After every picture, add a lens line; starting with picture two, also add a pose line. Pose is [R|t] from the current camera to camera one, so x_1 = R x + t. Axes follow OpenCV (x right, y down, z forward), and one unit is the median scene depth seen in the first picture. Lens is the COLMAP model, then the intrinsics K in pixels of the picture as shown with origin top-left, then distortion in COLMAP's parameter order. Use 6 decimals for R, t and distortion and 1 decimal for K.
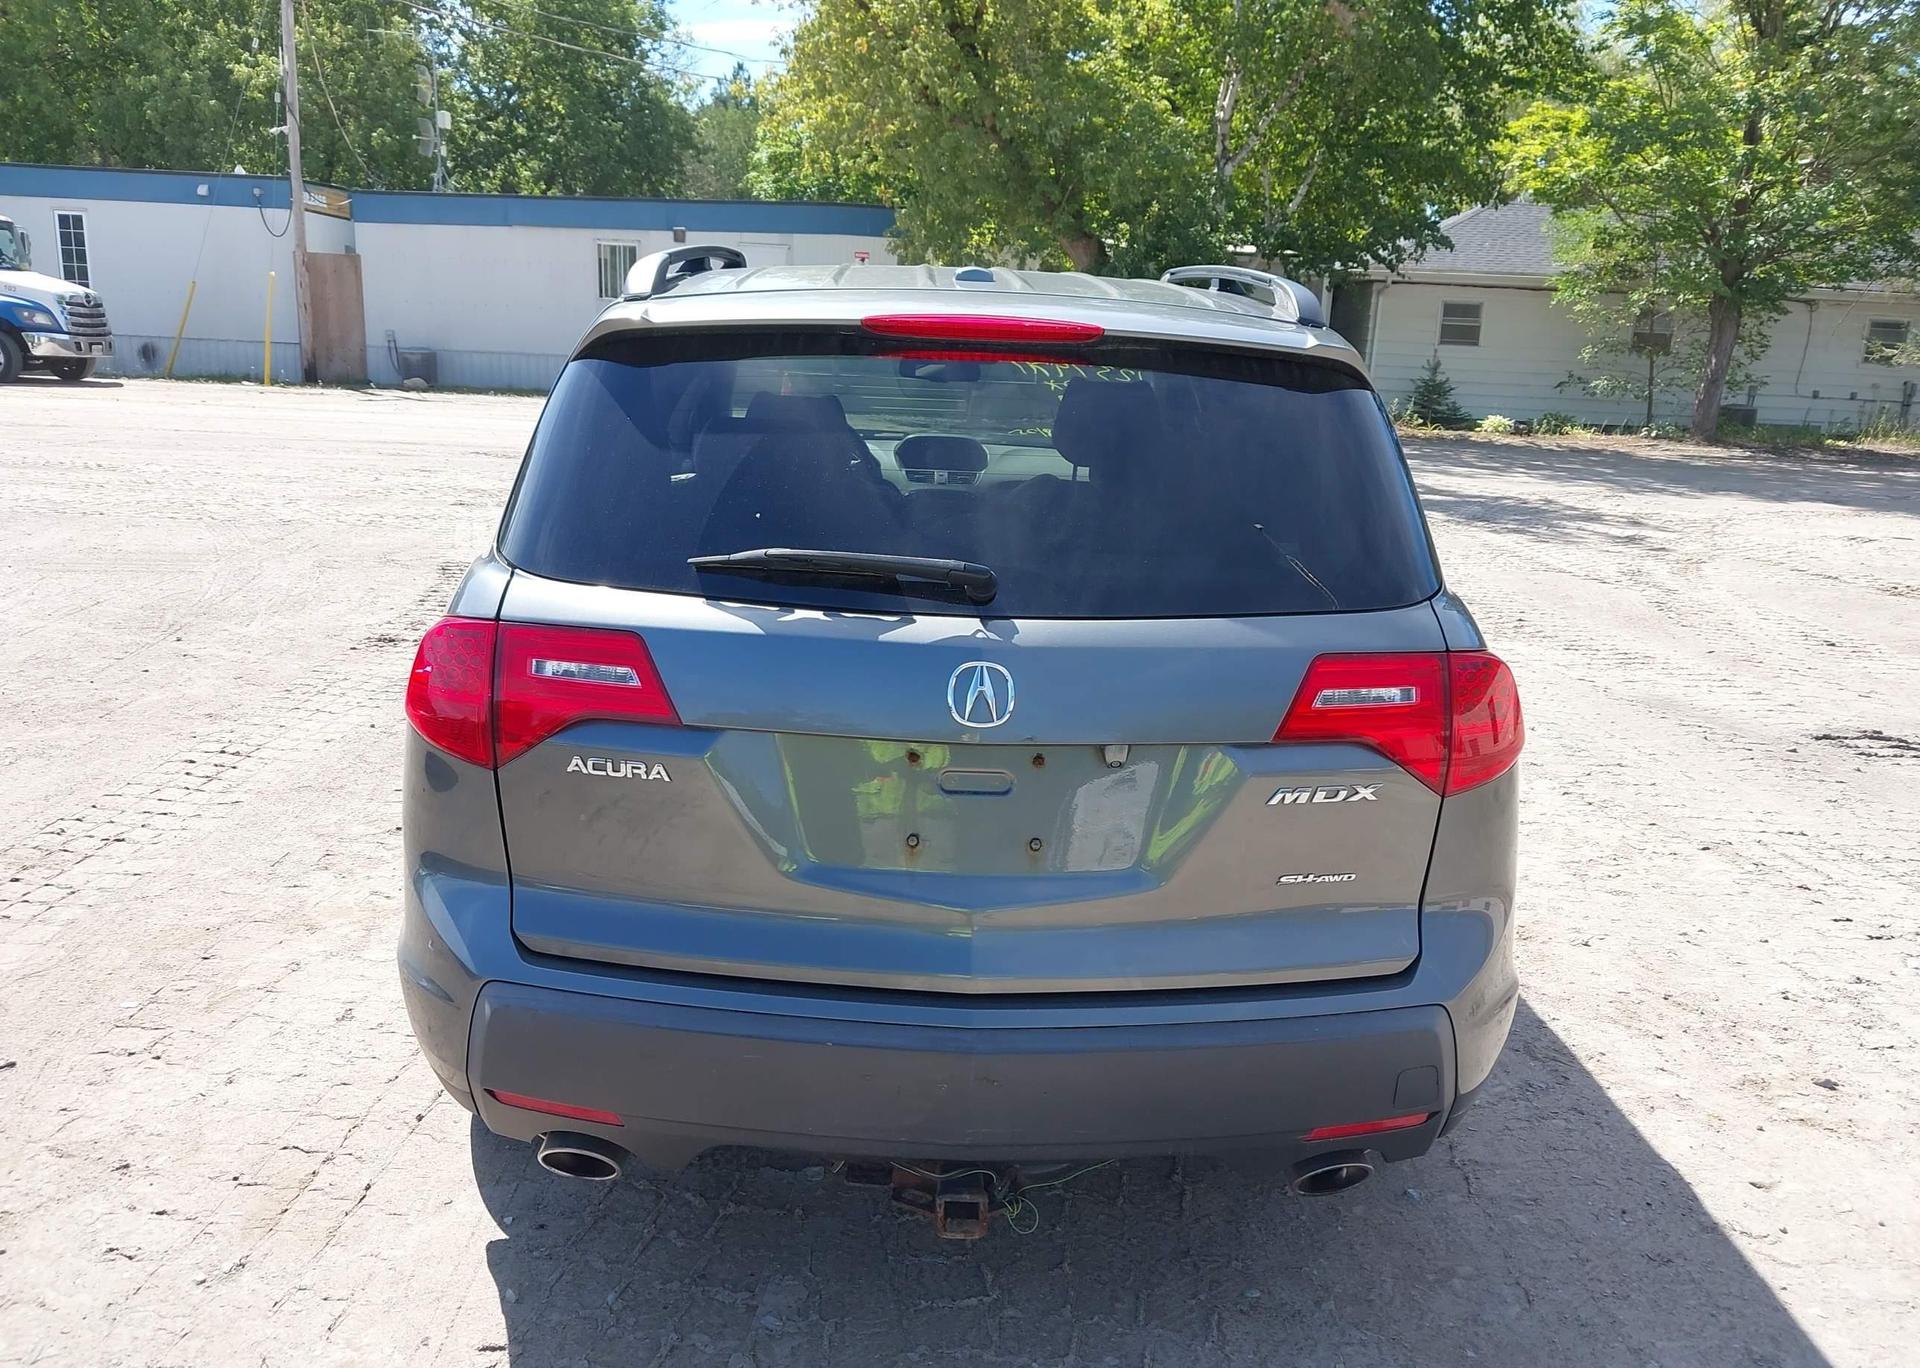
lens RADIAL K [[1555.1, 0, 957.3], [0, 1555.1, 679.6], [0, 0, 1]] dist [0.011840, -0.017649]
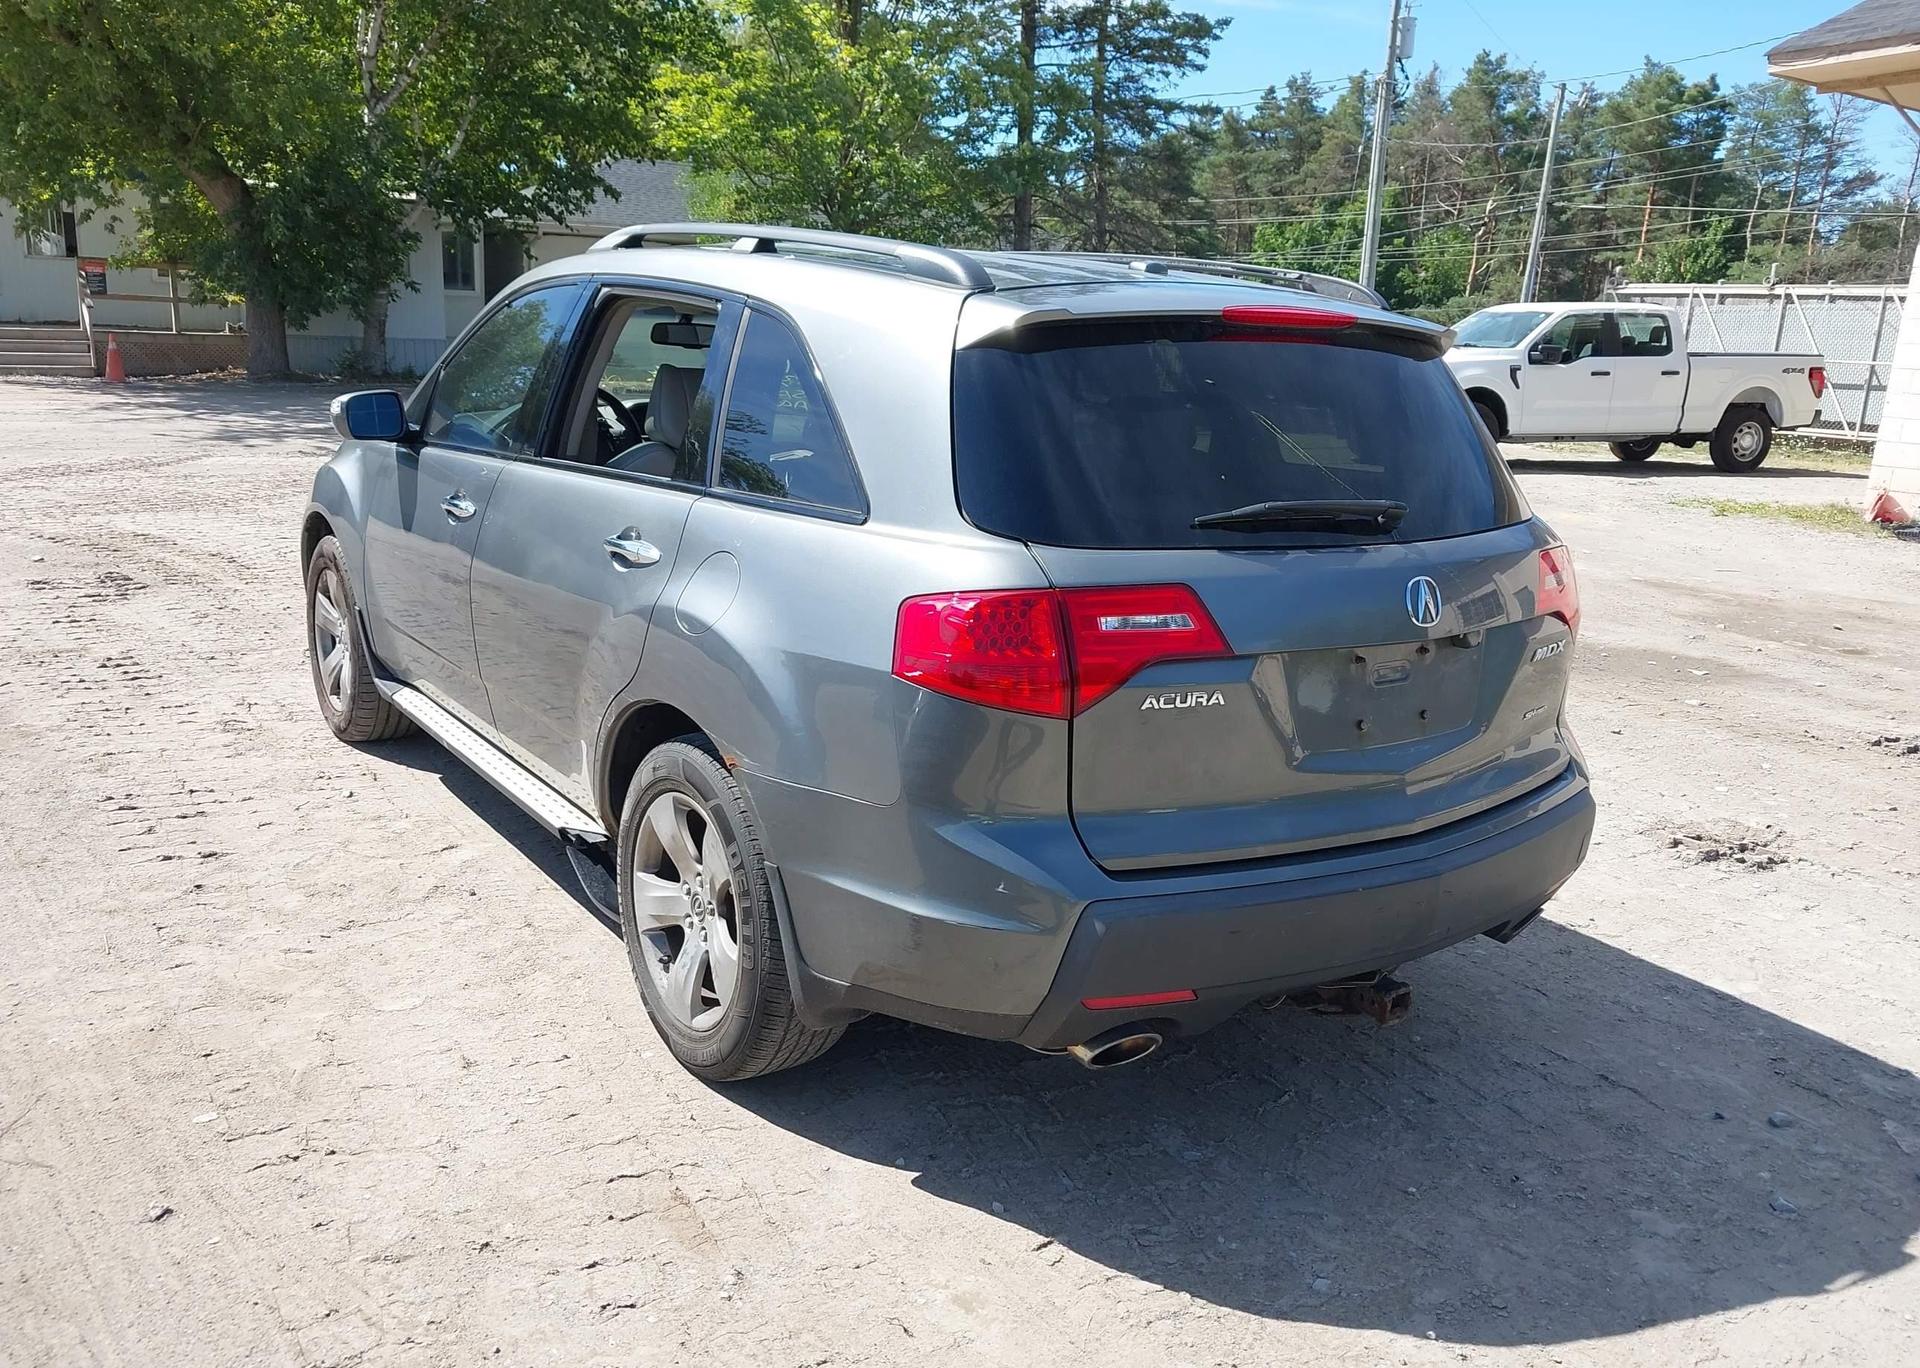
lens RADIAL K [[1555.1, 0, 947.3], [0, 1555.1, 697.5], [0, 0, 1]] dist [0.011840, -0.017649]
pose [[0.826084, -0.136407, 0.546789, -0.107631], [0.112835, 0.990652, 0.076666, -0.005842], [-0.552135, -0.001636, 0.833753, 0.013746]]
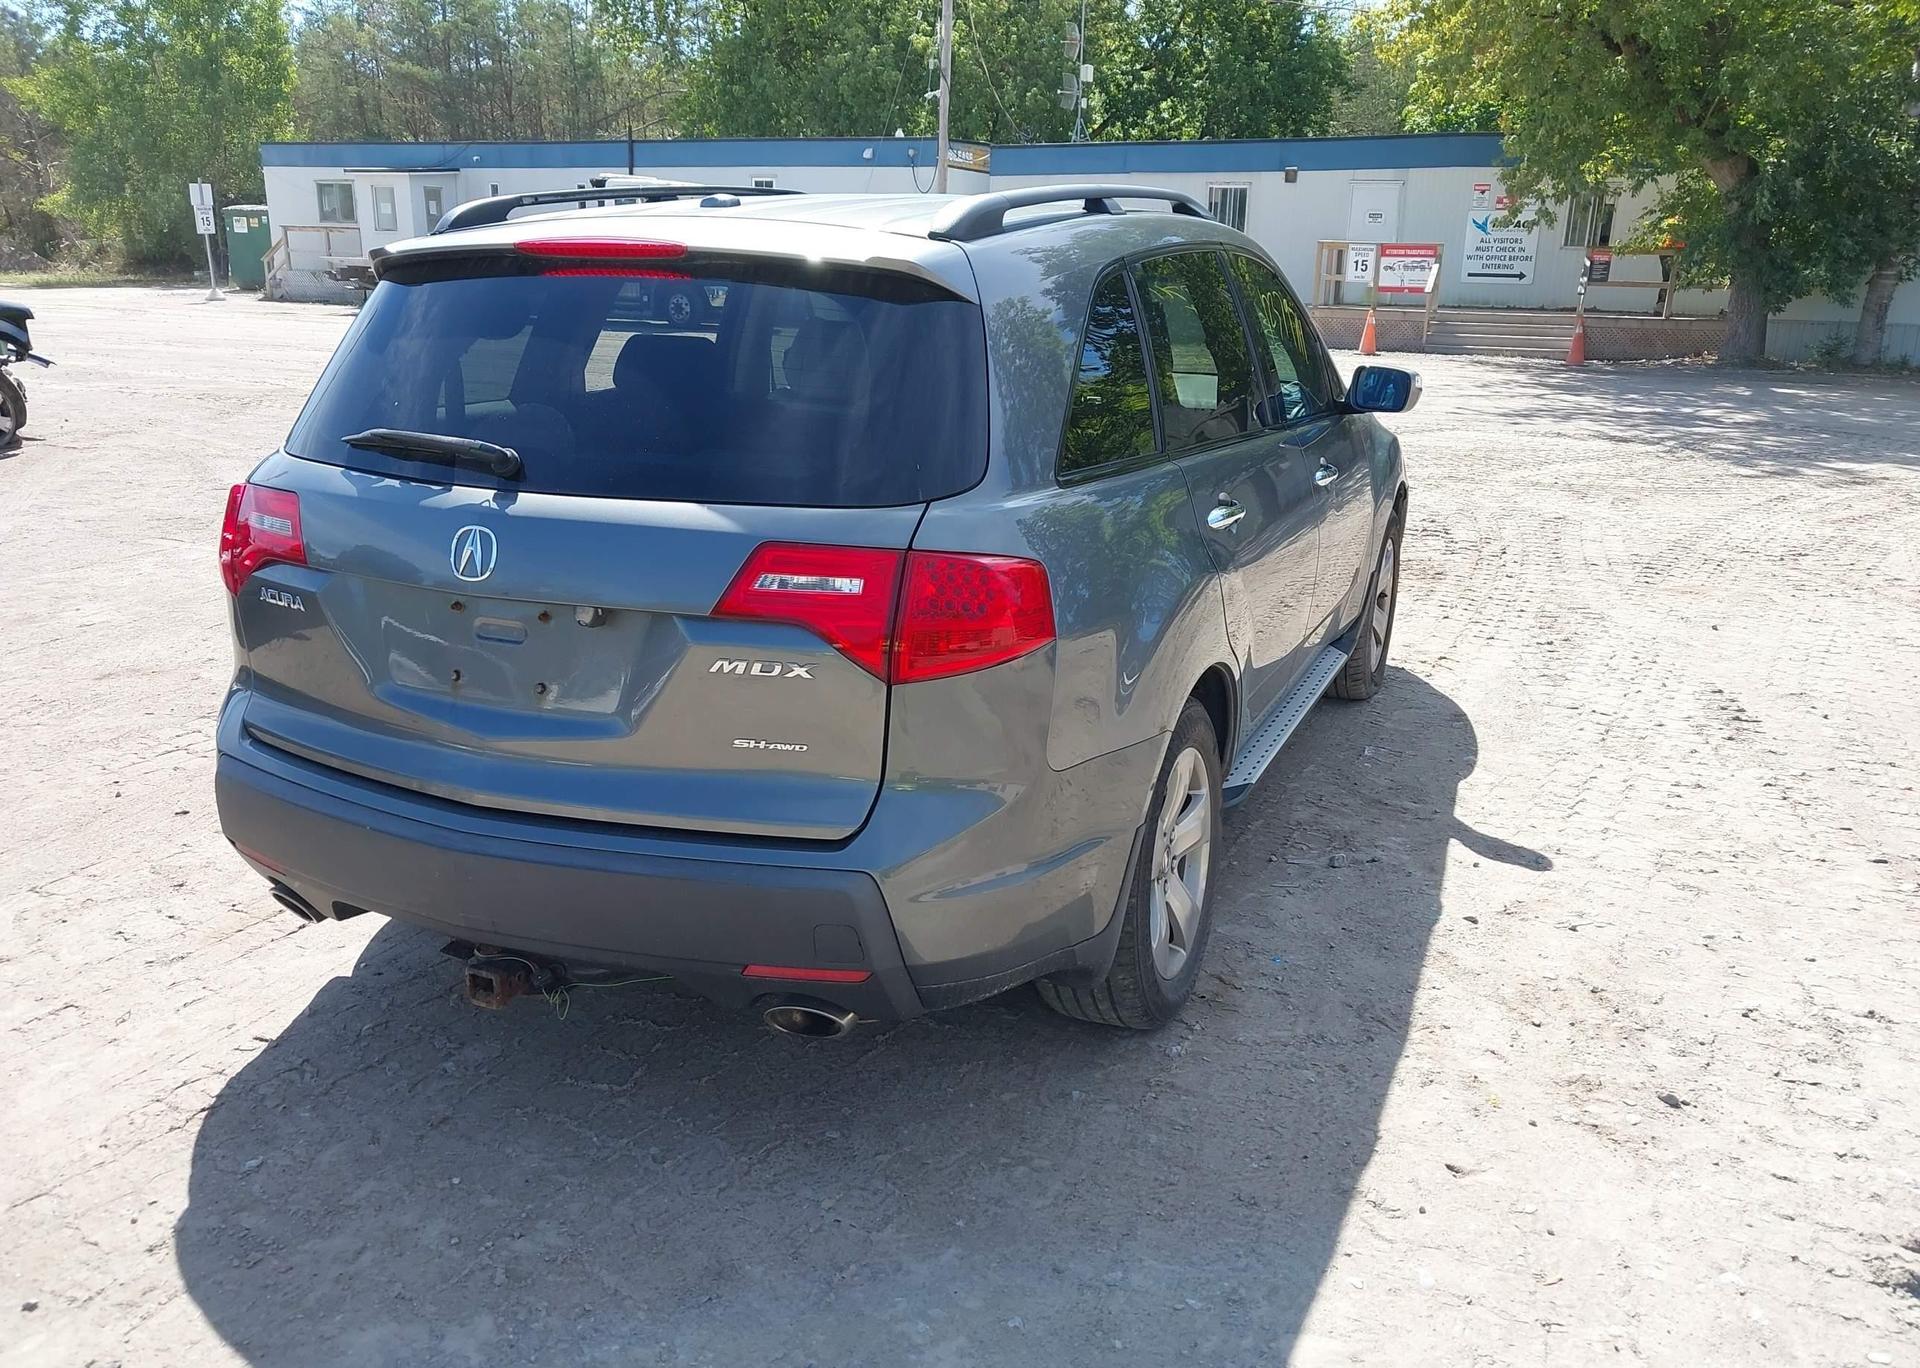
lens RADIAL K [[1555.1, 0, 960.7], [0, 1555.1, 690.5], [0, 0, 1]] dist [0.011840, -0.017649]
pose [[0.901462, 0.095288, -0.422240, 0.090406], [-0.078572, 0.995285, 0.056861, 0.001786], [0.425668, -0.018082, 0.904699, 0.007548]]
